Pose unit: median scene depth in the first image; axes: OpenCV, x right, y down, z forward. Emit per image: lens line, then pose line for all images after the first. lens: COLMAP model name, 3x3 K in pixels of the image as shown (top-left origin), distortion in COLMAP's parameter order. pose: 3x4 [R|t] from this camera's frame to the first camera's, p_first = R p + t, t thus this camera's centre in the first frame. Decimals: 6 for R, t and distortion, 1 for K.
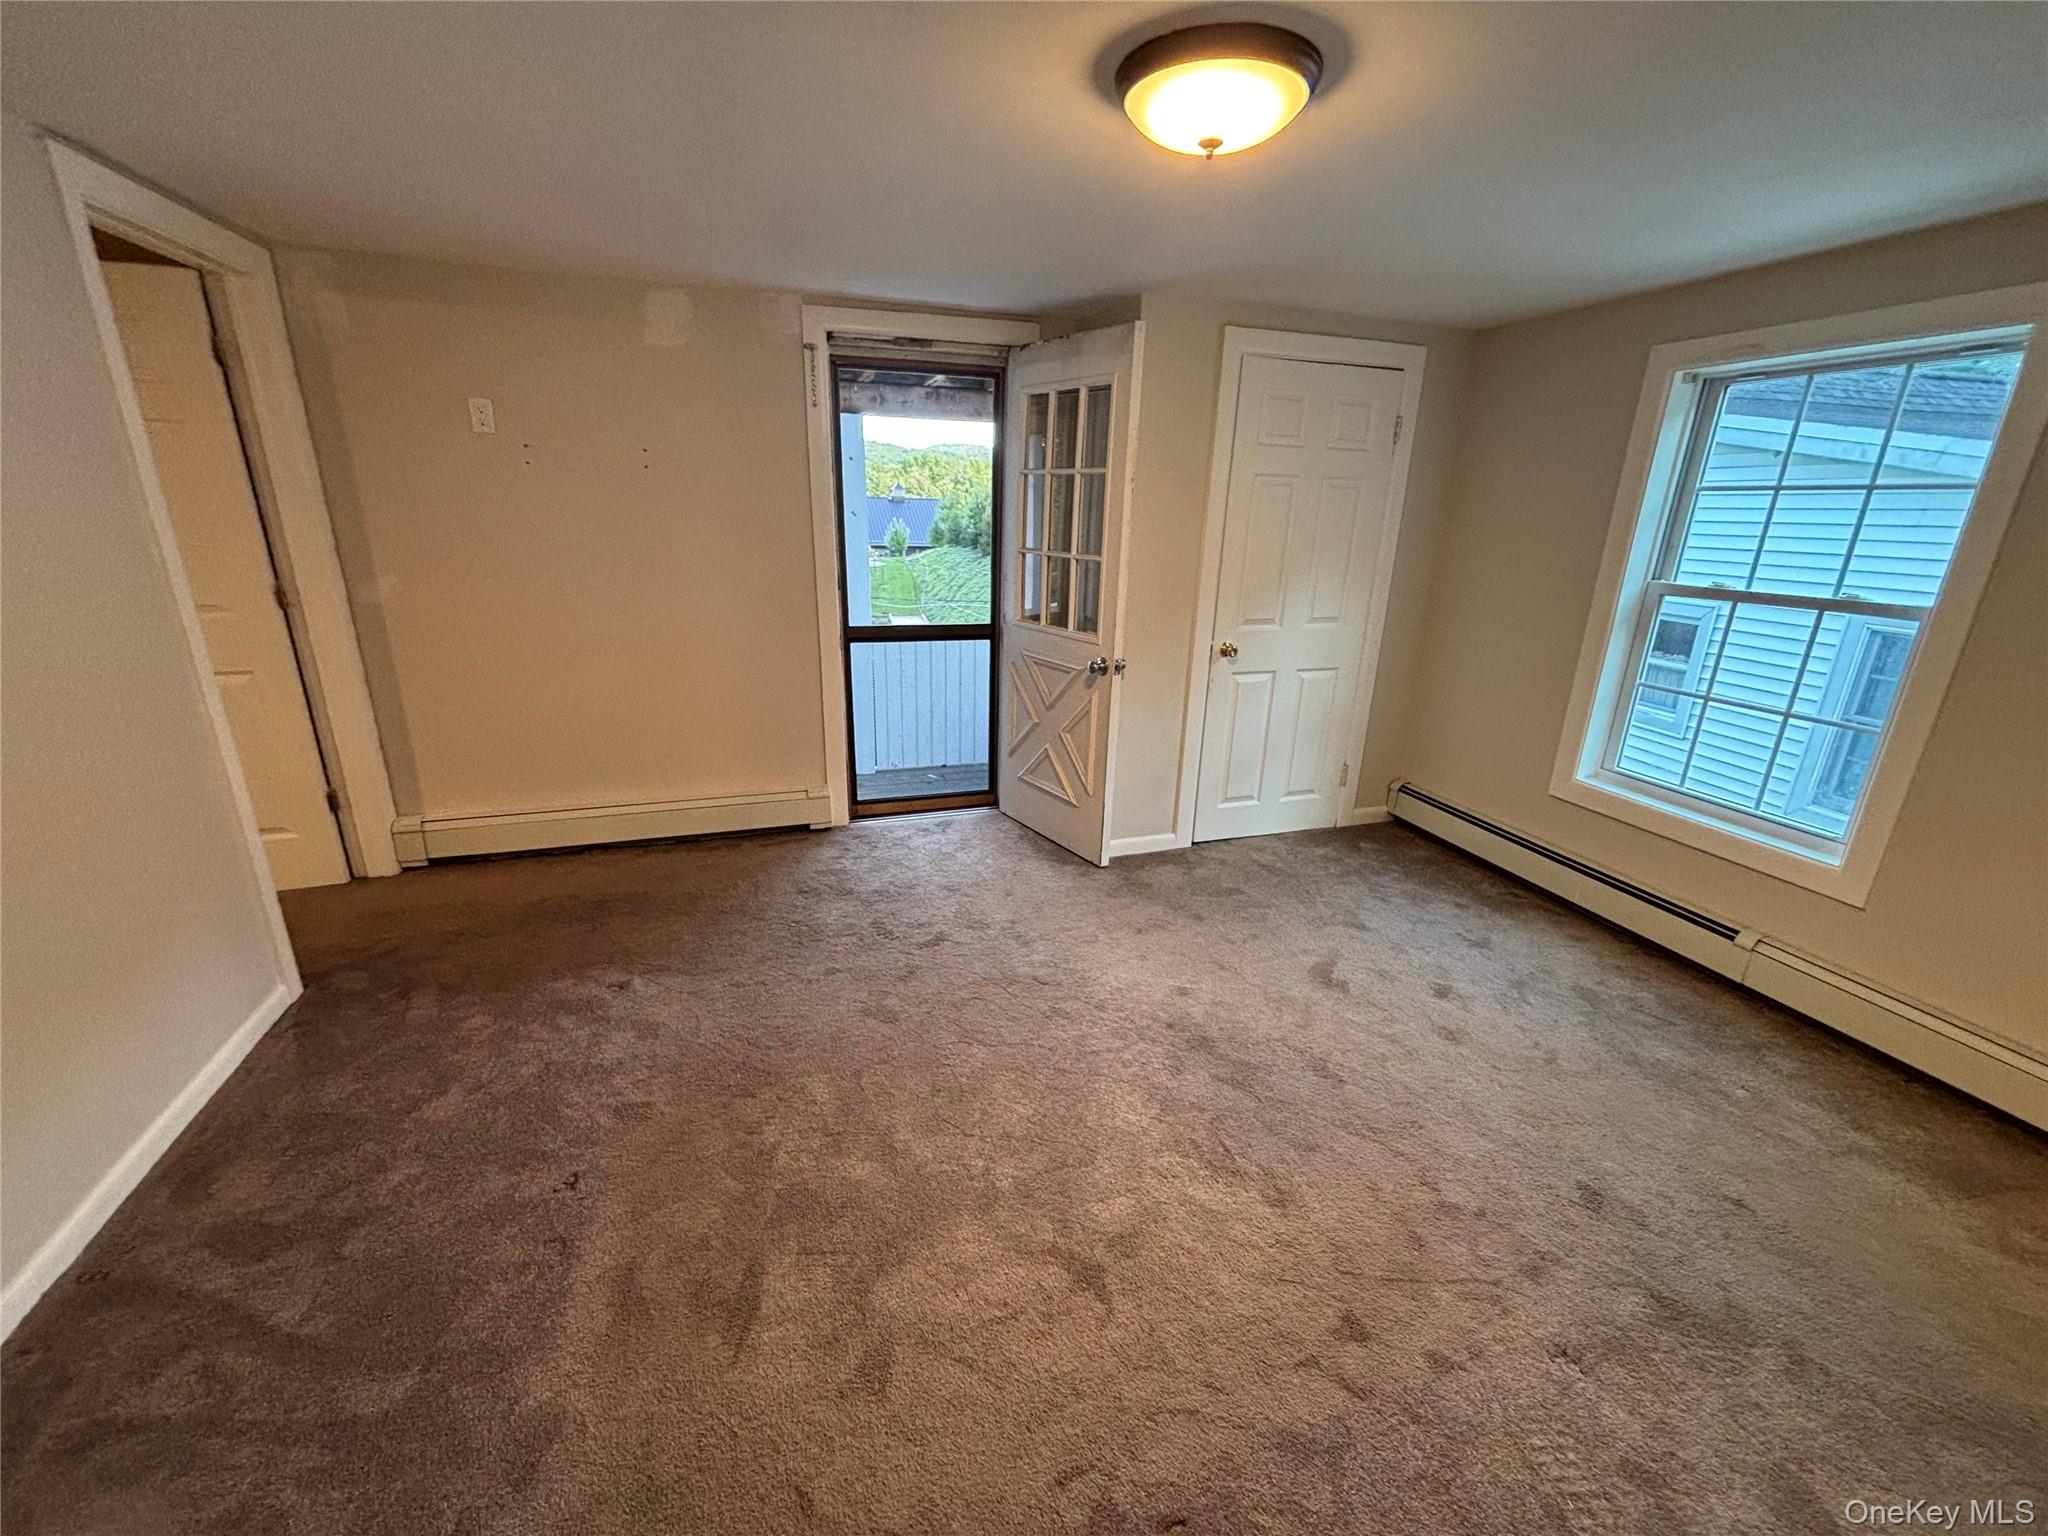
lens RADIAL K [[819.0, 0, 1024.0], [0, 819.0, 768.0], [0, 0, 1]] dist [-0.007247, -0.000201]
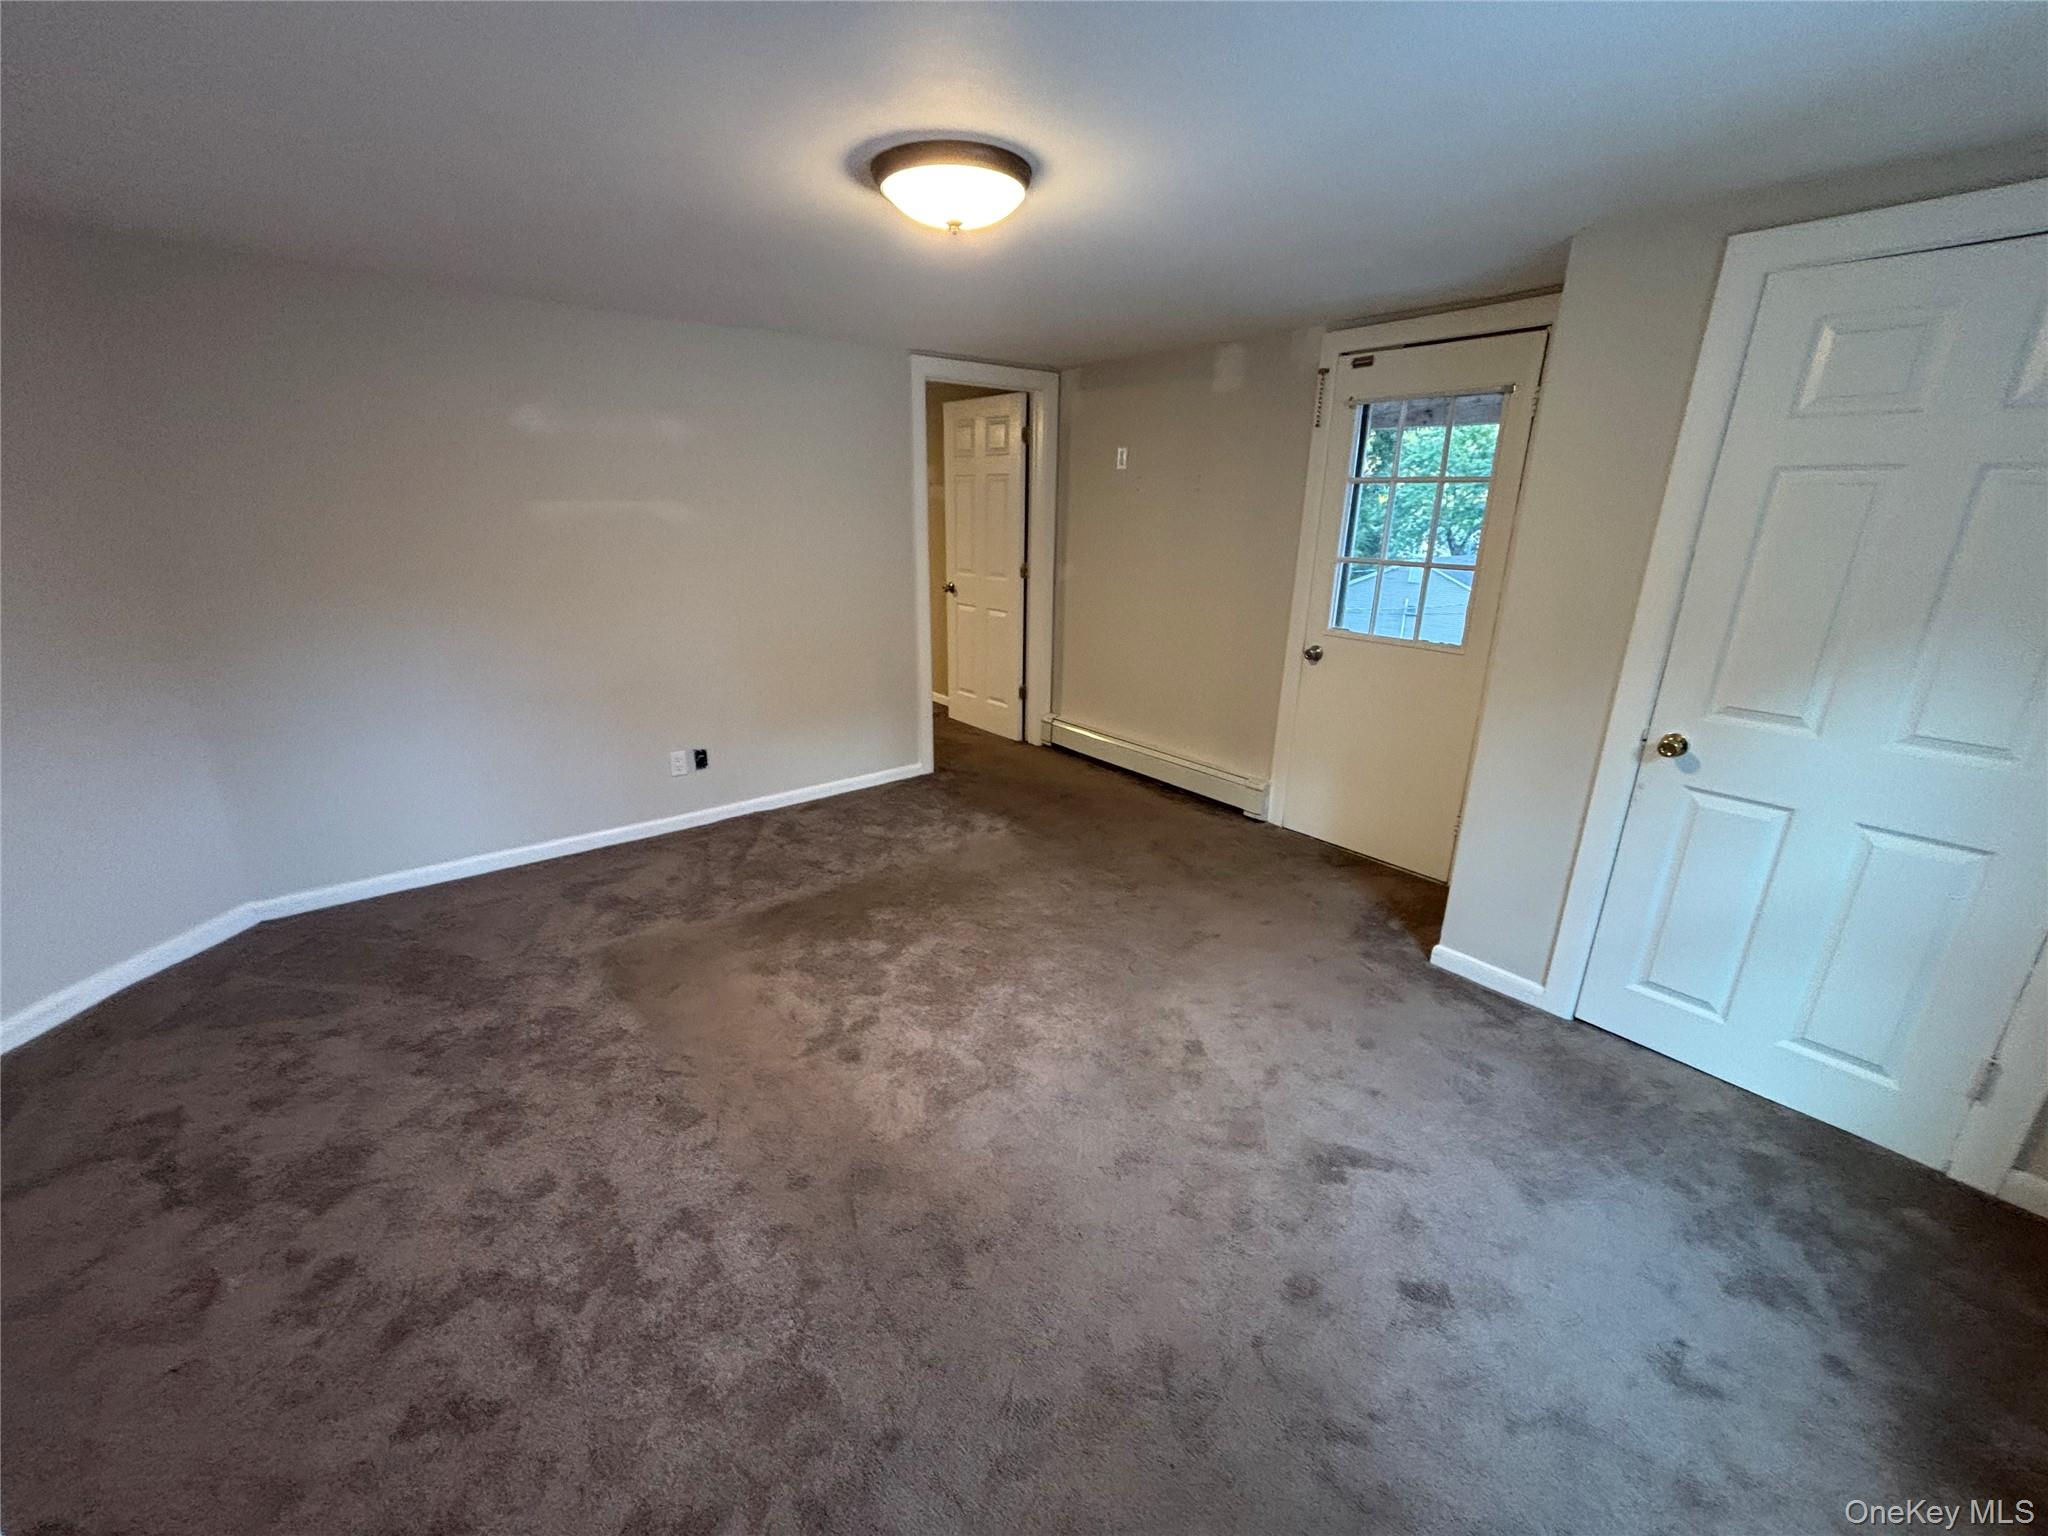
lens RADIAL K [[819.0, 0, 1024.0], [0, 819.0, 768.0], [0, 0, 1]] dist [-0.007247, -0.000201]
pose [[0.344770, 0.268994, -0.899319, 0.717933], [-0.298782, 0.939680, 0.166523, -0.092756], [0.889867, 0.211288, 0.404345, 0.337922]]
